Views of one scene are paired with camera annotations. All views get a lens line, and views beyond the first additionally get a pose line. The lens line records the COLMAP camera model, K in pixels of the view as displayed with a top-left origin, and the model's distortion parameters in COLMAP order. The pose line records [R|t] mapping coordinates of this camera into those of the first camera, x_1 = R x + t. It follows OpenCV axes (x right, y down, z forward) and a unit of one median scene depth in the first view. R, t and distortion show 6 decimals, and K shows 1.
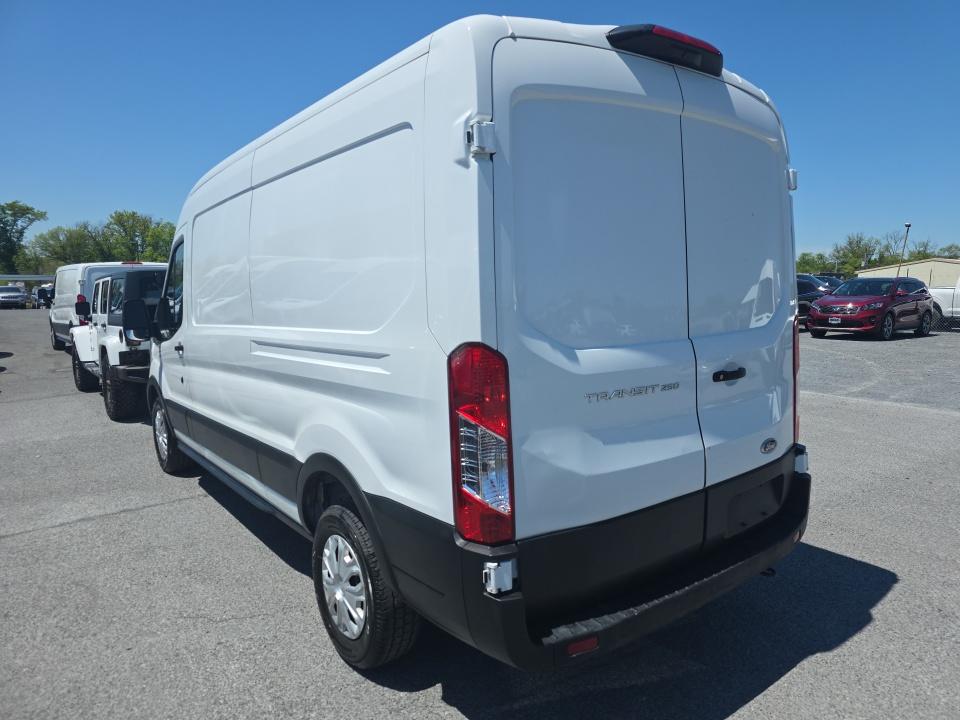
lens RADIAL K [[637.5, 0, 495.4], [0, 637.5, 287.4], [0, 0, 1]] dist [0.042084, -0.024446]
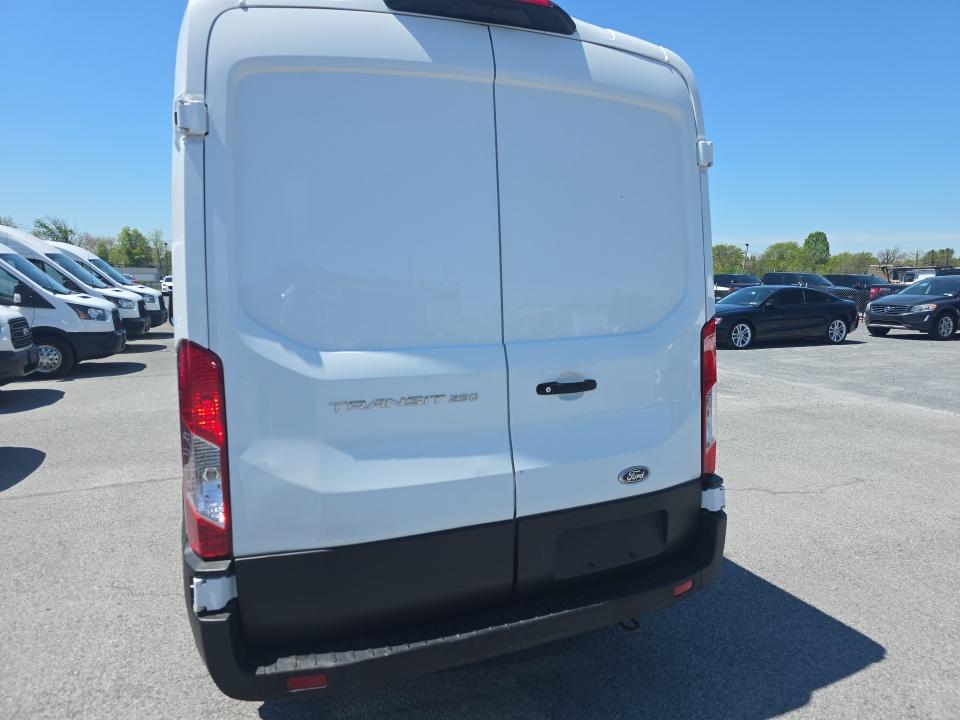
lens RADIAL K [[637.5, 0, 495.4], [0, 637.5, 287.4], [0, 0, 1]] dist [0.042084, -0.024446]
pose [[0.965198, 0.011860, -0.261253, 0.519938], [-0.009335, 0.999897, 0.010907, -0.003964], [0.261355, -0.008089, 0.965209, 0.172799]]
